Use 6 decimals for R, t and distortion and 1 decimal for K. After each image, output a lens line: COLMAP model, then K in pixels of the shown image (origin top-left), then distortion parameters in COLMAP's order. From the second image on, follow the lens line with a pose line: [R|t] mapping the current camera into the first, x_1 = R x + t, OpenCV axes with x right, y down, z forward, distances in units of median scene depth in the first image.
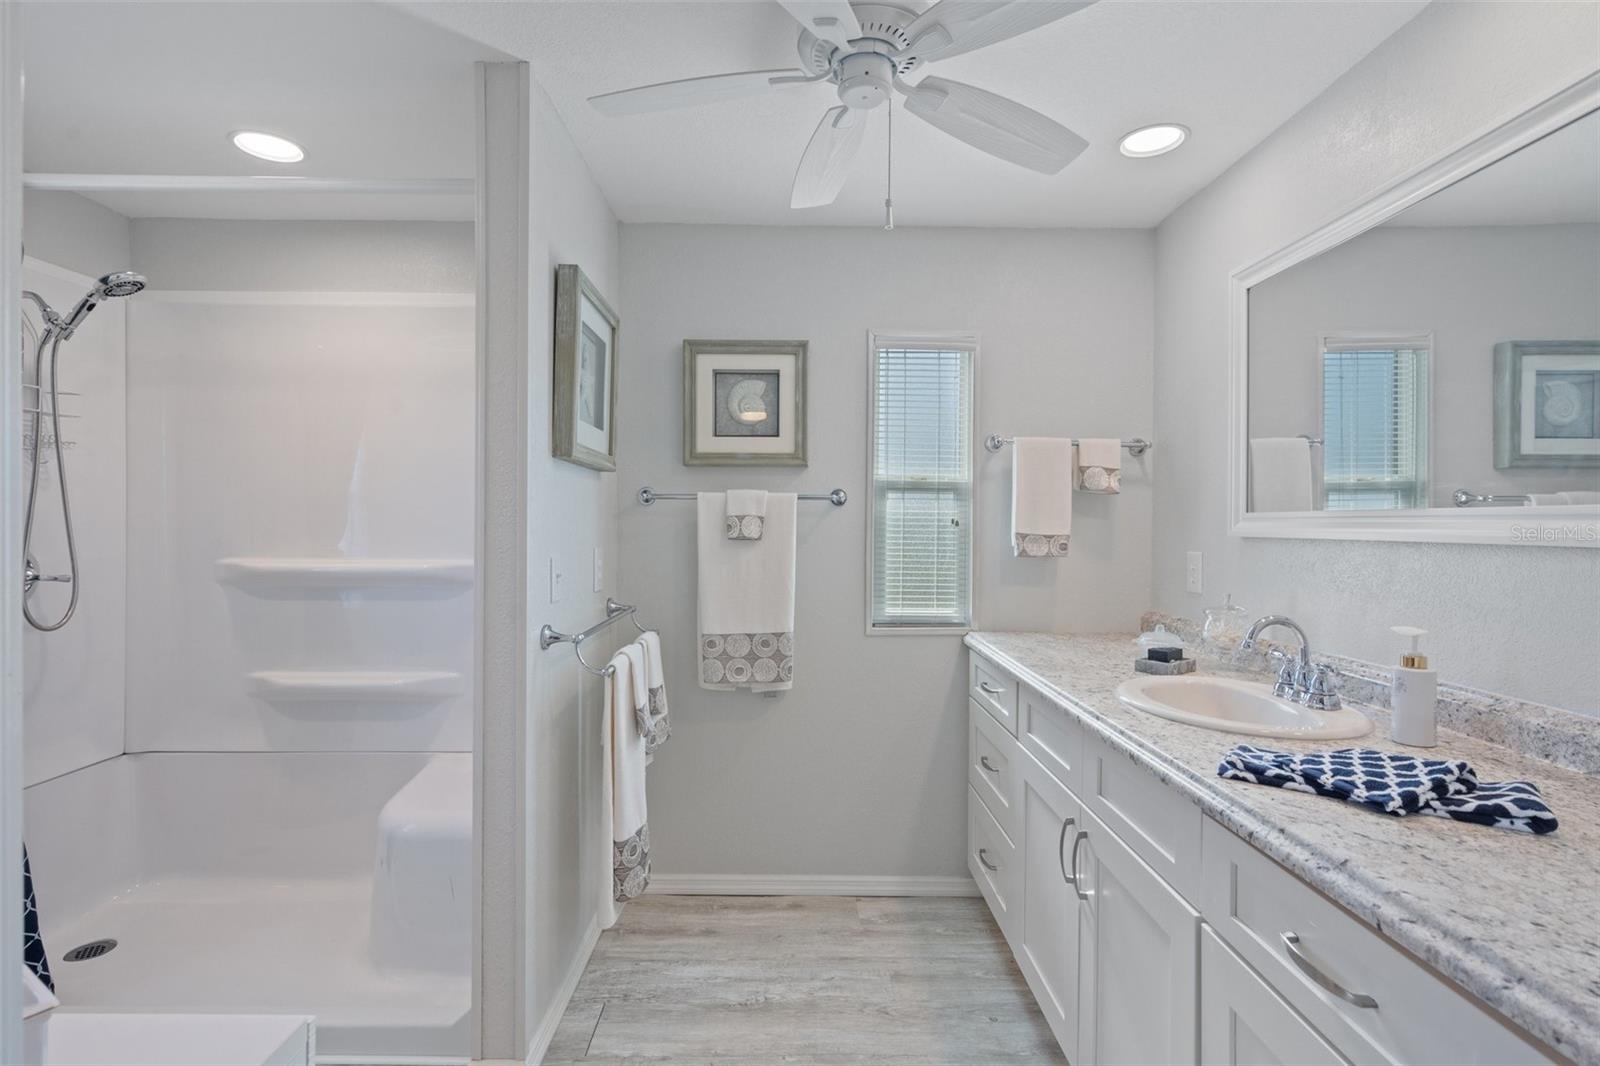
lens RADIAL K [[778.7, 0, 798.1], [0, 778.7, 522.6], [0, 0, 1]] dist [0.006304, 0.002077]
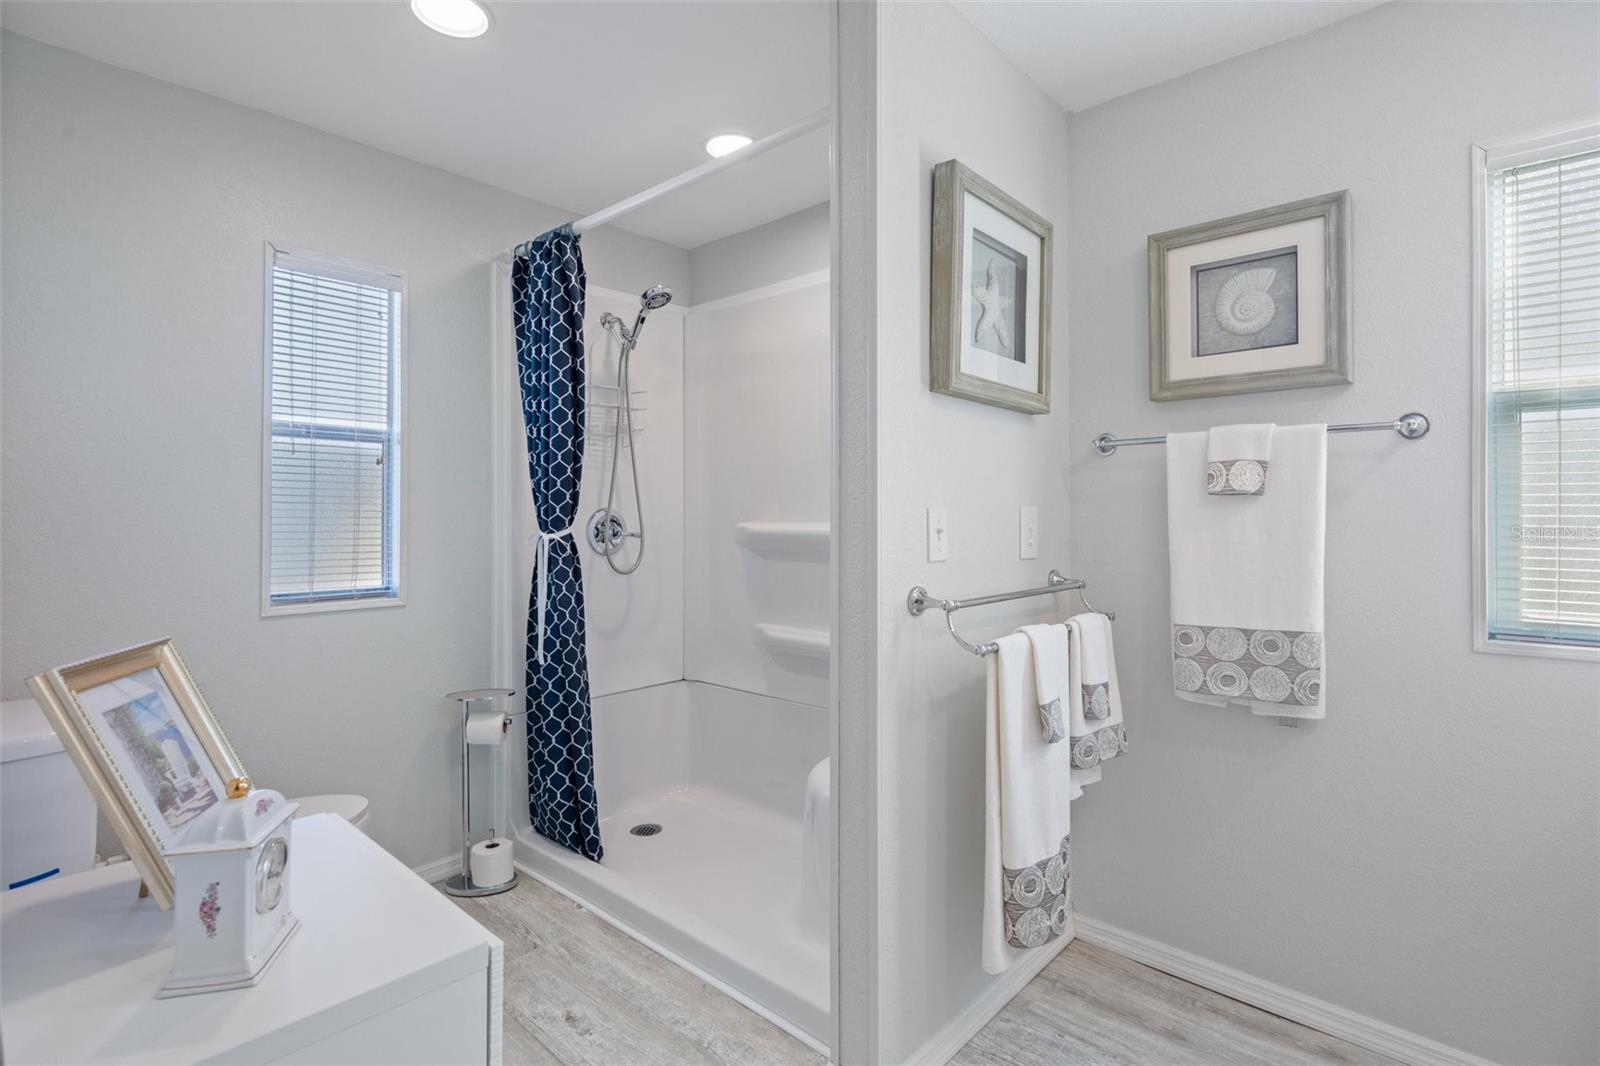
lens RADIAL K [[778.7, 0, 827.7], [0, 778.7, 513.1], [0, 0, 1]] dist [0.006304, 0.002077]
pose [[0.735498, -0.013783, -0.677387, 0.141572], [0.004516, 0.999871, -0.015442, 0.048950], [0.677512, 0.008298, 0.735465, 0.235781]]
